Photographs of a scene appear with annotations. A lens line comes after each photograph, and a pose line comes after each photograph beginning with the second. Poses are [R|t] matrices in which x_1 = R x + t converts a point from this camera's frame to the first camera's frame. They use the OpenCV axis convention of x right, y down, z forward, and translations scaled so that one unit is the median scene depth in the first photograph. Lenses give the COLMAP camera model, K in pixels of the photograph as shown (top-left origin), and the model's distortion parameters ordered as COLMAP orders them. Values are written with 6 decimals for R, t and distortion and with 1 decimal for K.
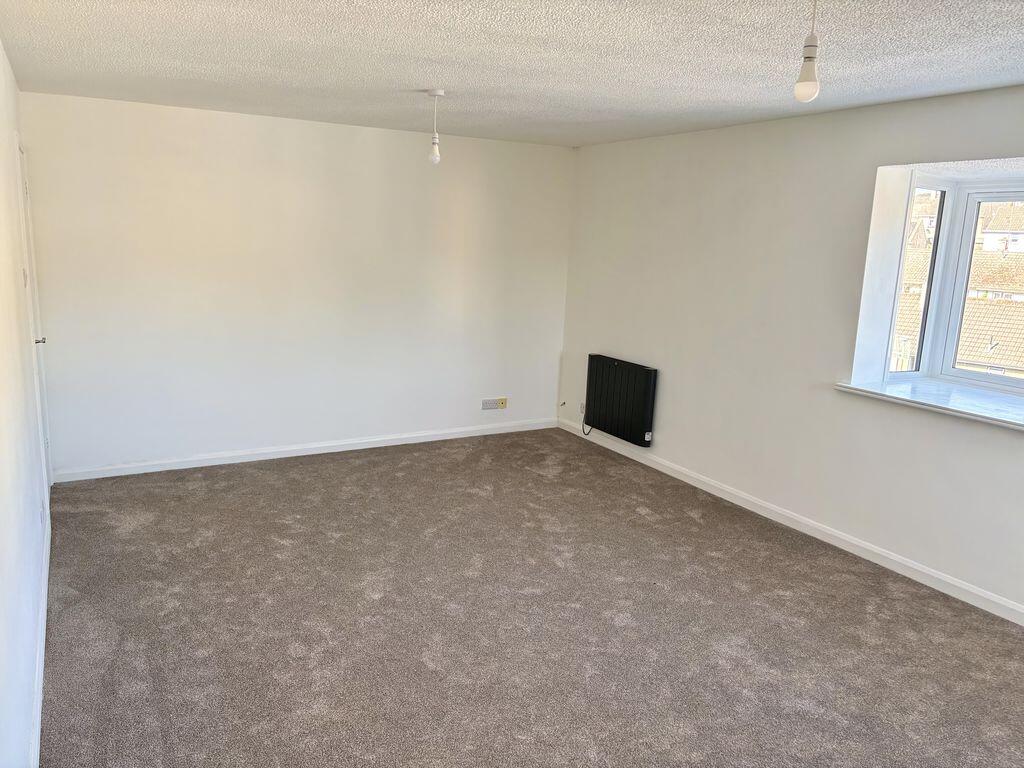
lens RADIAL K [[769.6, 0, 509.5], [0, 769.6, 385.0], [0, 0, 1]] dist [0.046196, -0.046781]
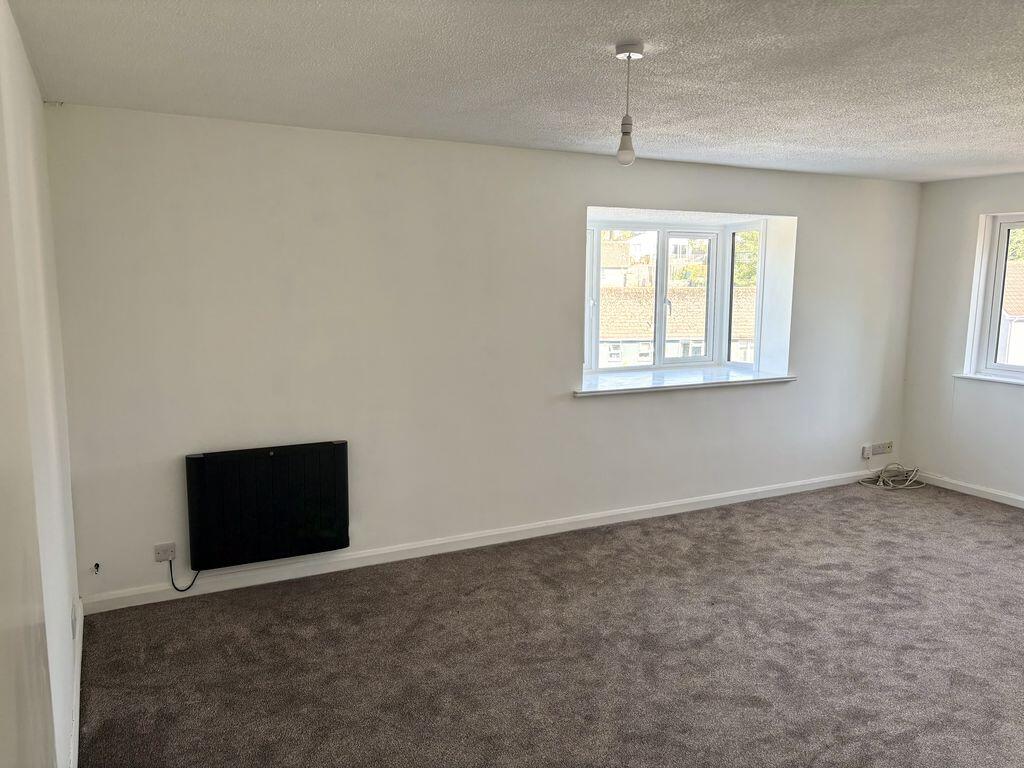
lens RADIAL K [[769.6, 0, 512.8], [0, 769.6, 384.9], [0, 0, 1]] dist [0.046196, -0.046781]
pose [[0.028205, -0.186068, 0.982132, -0.705034], [0.179931, 0.967419, 0.178114, -0.234617], [-0.983275, 0.171693, 0.060766, 1.033580]]
